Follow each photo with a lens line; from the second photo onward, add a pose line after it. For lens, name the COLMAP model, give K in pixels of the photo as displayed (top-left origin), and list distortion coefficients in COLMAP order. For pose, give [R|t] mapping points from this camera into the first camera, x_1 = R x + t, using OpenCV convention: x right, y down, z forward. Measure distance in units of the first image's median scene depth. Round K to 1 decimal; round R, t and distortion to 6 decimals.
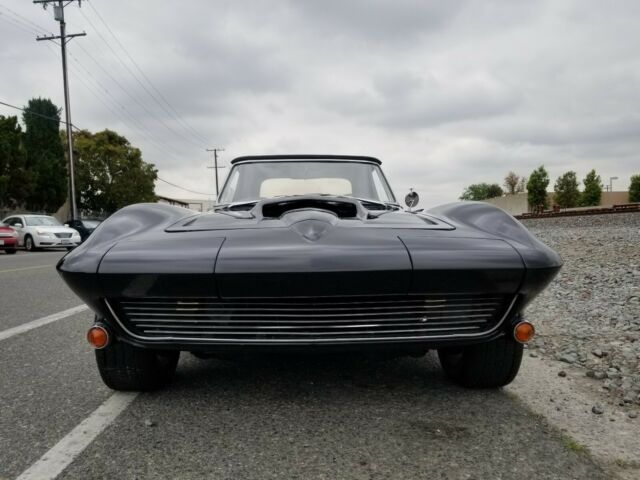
lens RADIAL K [[526.2, 0, 320.0], [0, 526.2, 240.0], [0, 0, 1]] dist [-0.003140, -0.001258]
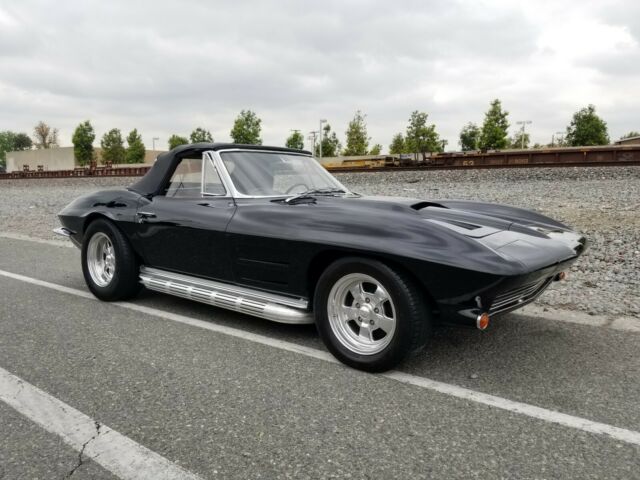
lens RADIAL K [[526.2, 0, 320.0], [0, 526.2, 240.0], [0, 0, 1]] dist [-0.003140, -0.001258]
pose [[0.620428, -0.077928, 0.780382, -0.098070], [0.005052, 0.995428, 0.095385, -0.008291], [-0.784247, -0.055237, 0.617985, 0.029894]]
